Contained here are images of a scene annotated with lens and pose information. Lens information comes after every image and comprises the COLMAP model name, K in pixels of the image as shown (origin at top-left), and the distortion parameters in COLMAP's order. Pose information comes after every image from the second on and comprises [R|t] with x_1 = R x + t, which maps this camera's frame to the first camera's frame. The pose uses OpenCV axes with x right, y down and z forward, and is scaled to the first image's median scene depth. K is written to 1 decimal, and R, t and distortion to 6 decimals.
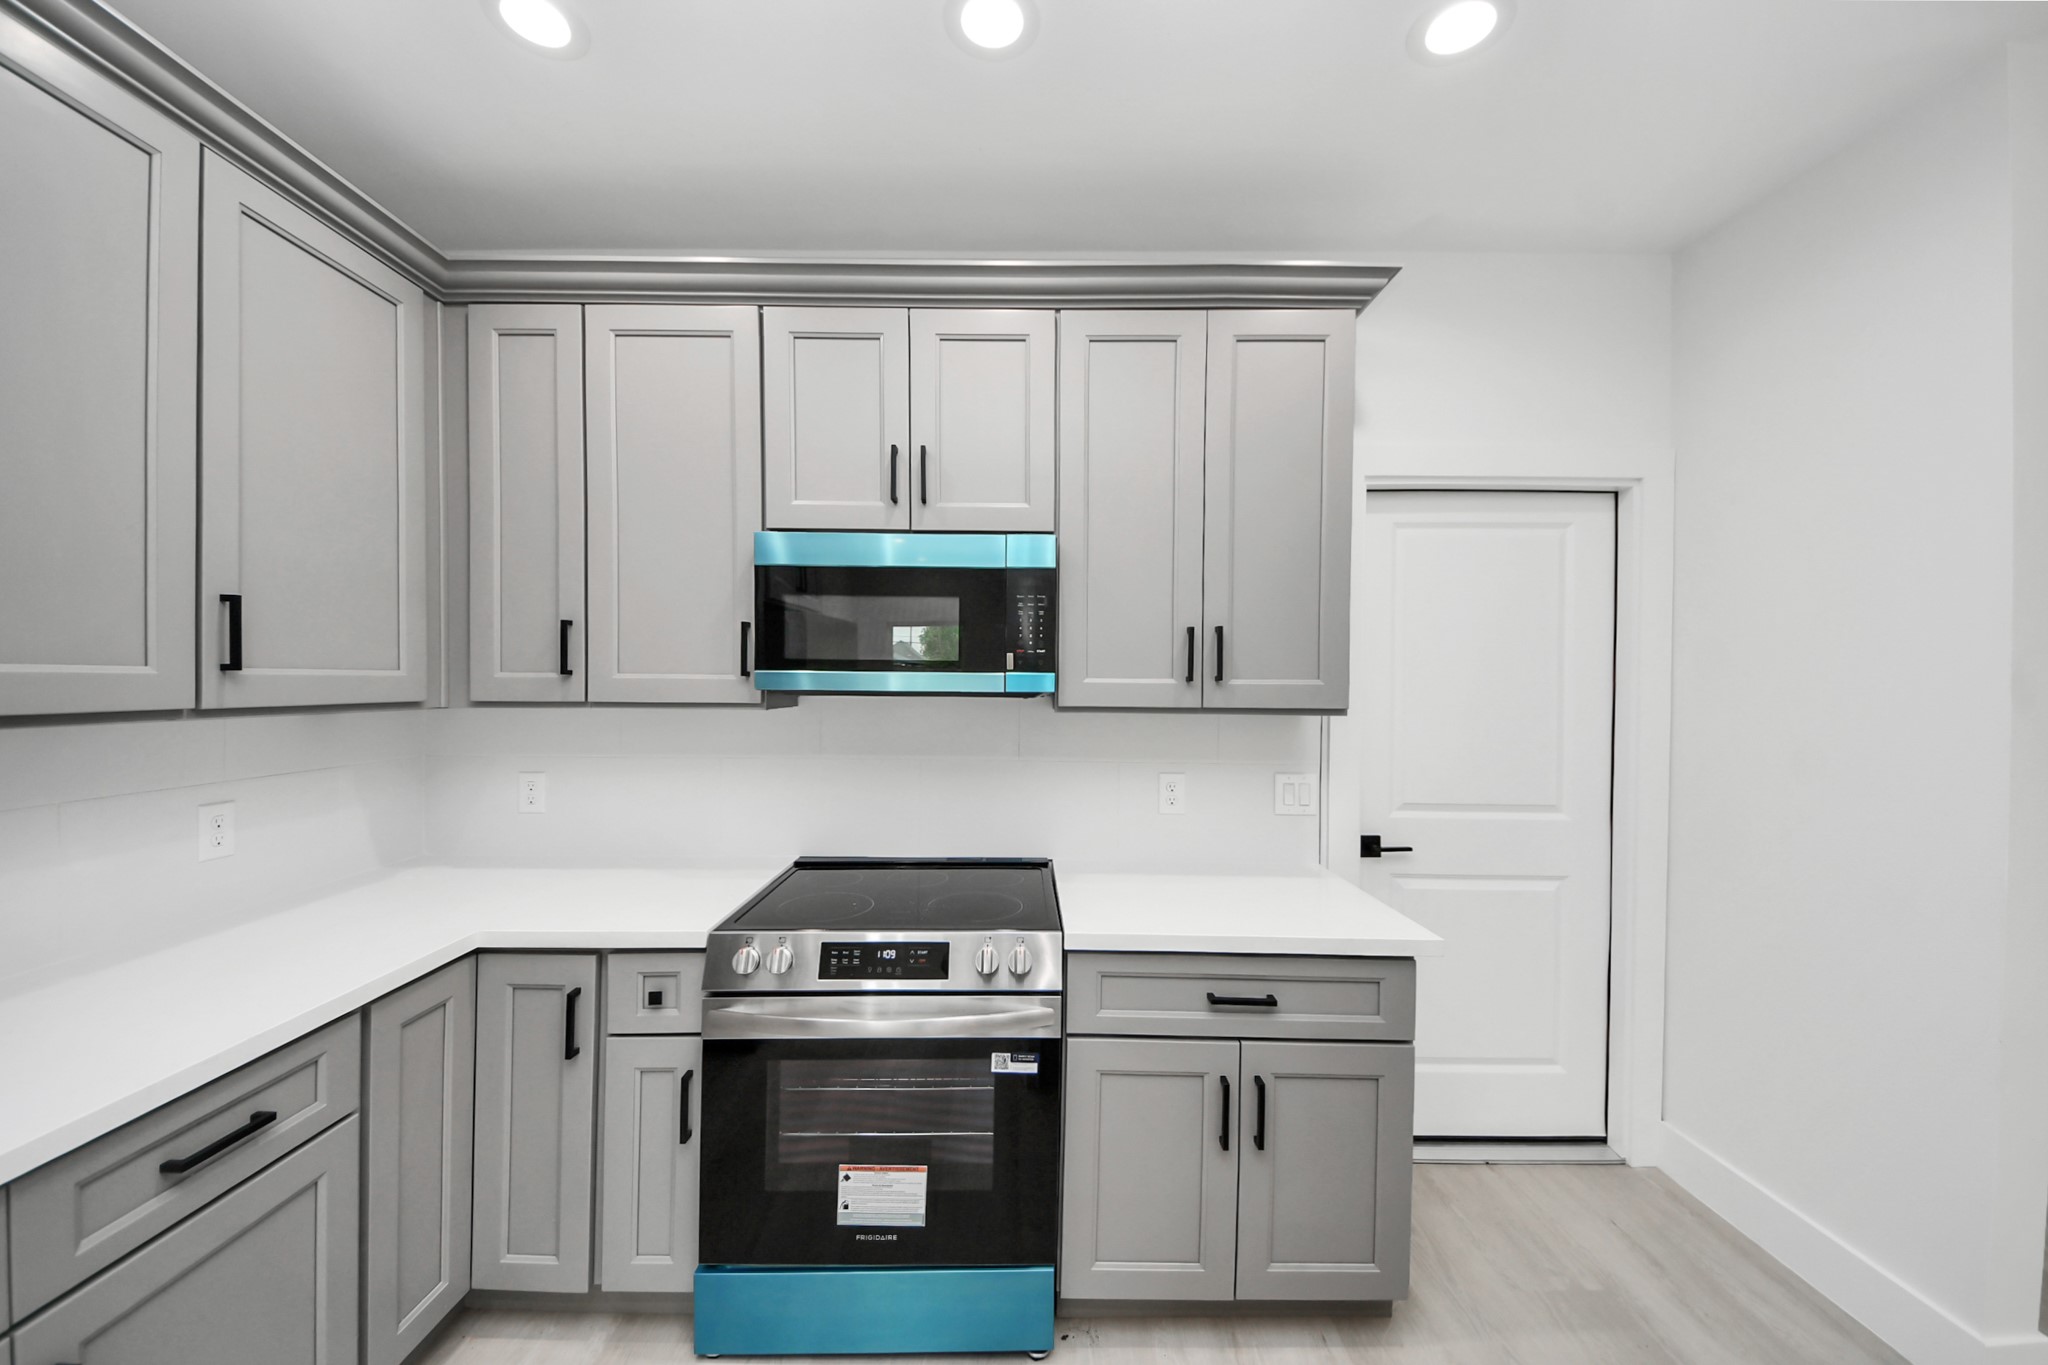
lens RADIAL K [[745.0, 0, 1021.0], [0, 745.0, 675.4], [0, 0, 1]] dist [0.000248, -0.000128]
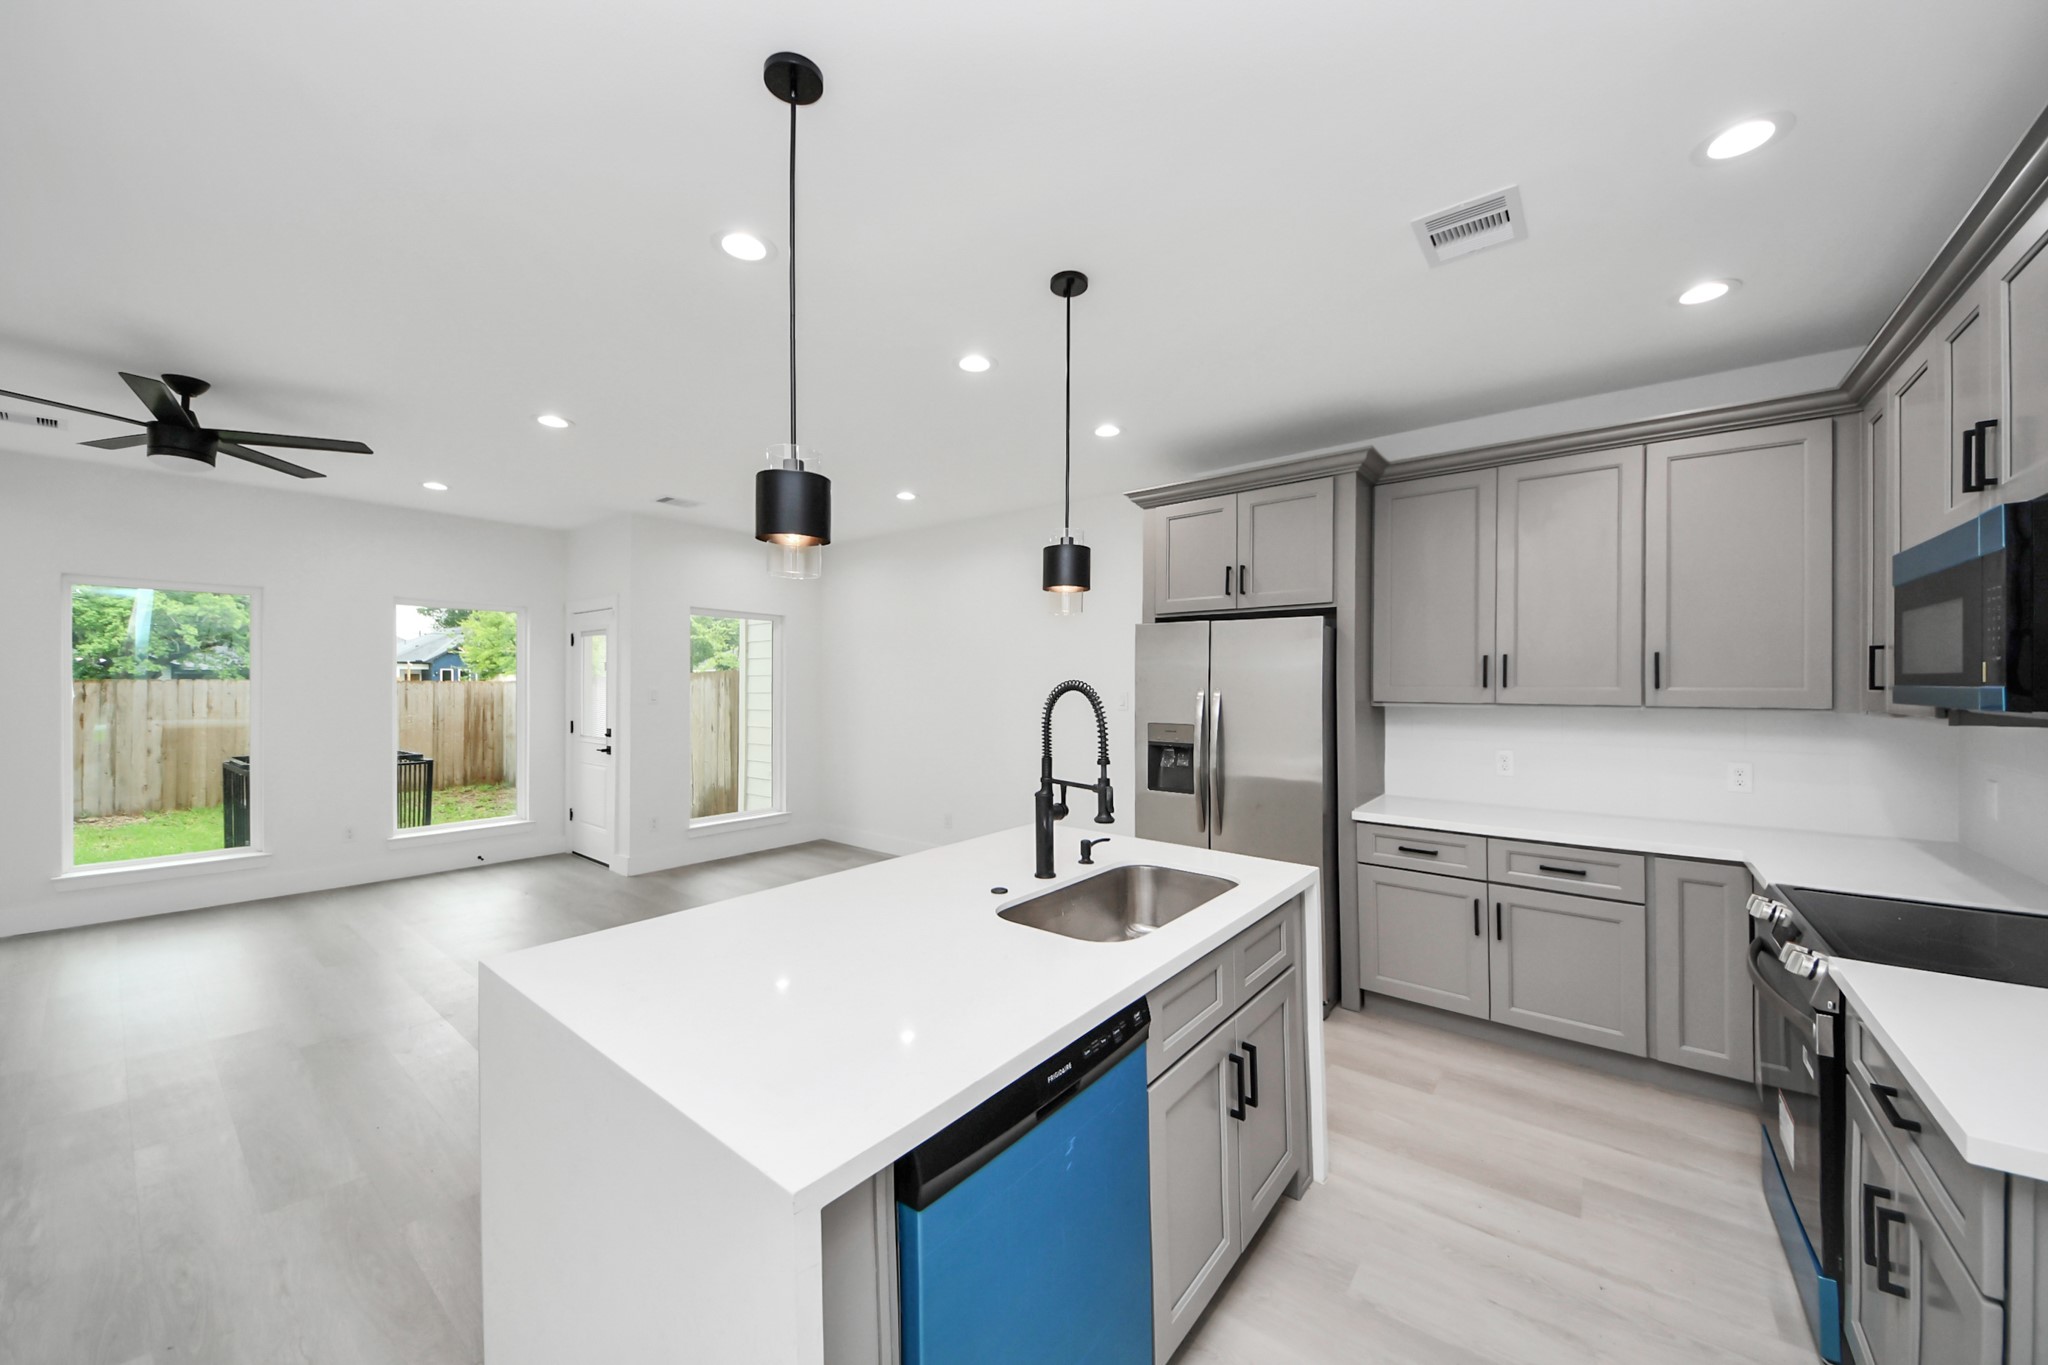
lens RADIAL K [[753.6, 0, 1008.9], [0, 753.6, 684.0], [0, 0, 1]] dist [-0.000464, -0.000436]
pose [[-0.623379, -0.008698, -0.781872, 1.314395], [-0.005202, 0.999962, -0.006976, 0.005348], [0.781903, -0.000281, -0.623400, 0.663285]]
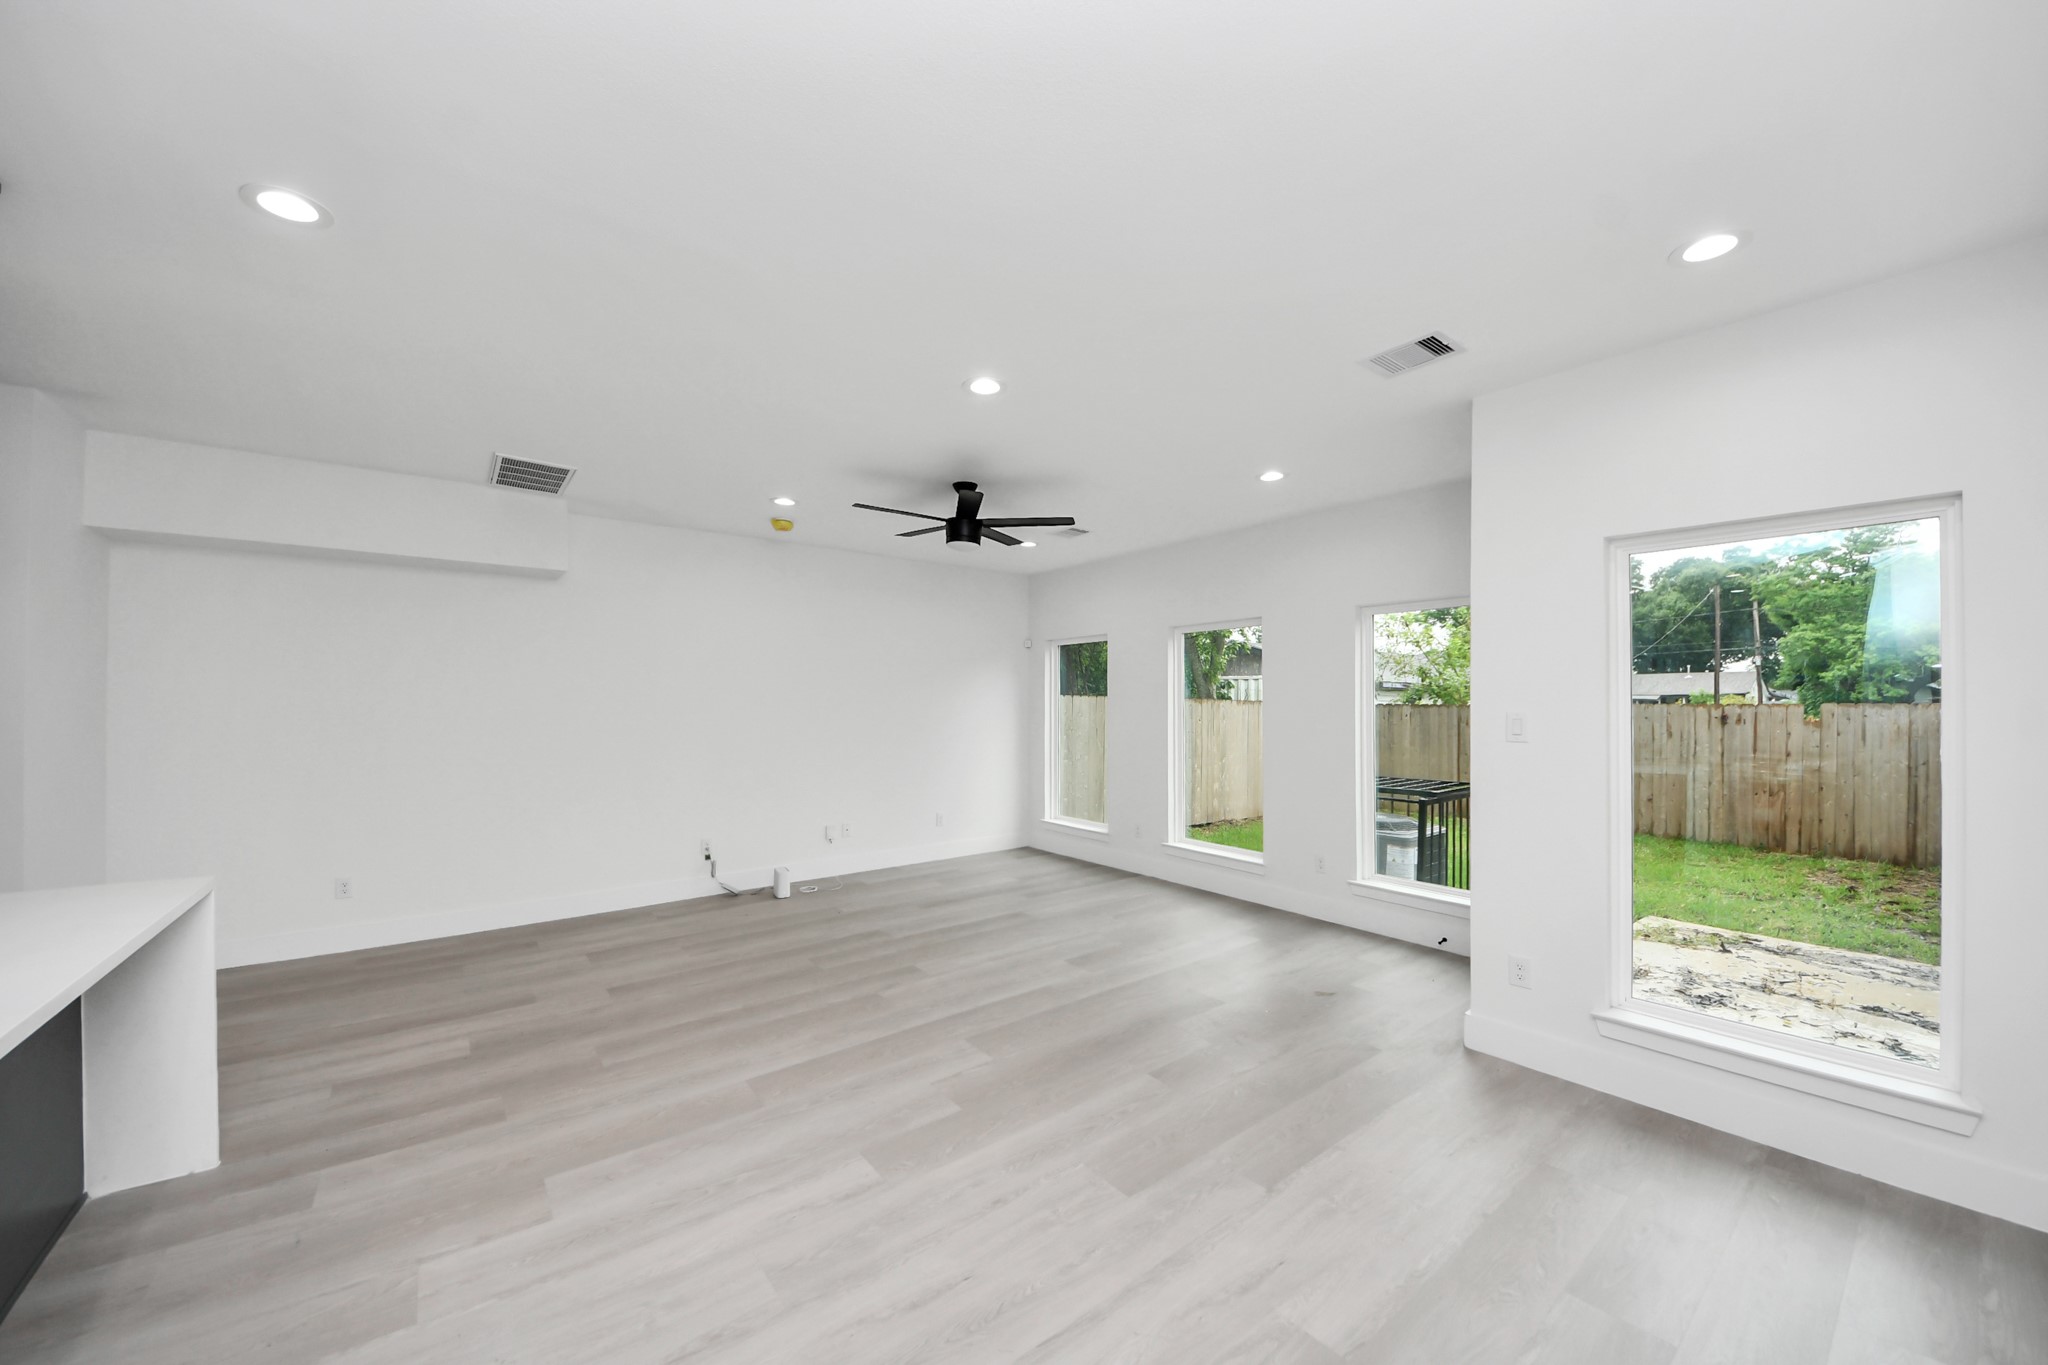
lens RADIAL K [[739.0, 0, 1027.0], [0, 739.0, 709.3], [0, 0, 1]] dist [-0.000101, -0.000211]
pose [[-0.623810, -0.010610, 0.781504, -0.836449], [-0.001876, 0.999925, 0.012078, -0.009115], [-0.781573, 0.006069, -0.623784, -0.607479]]
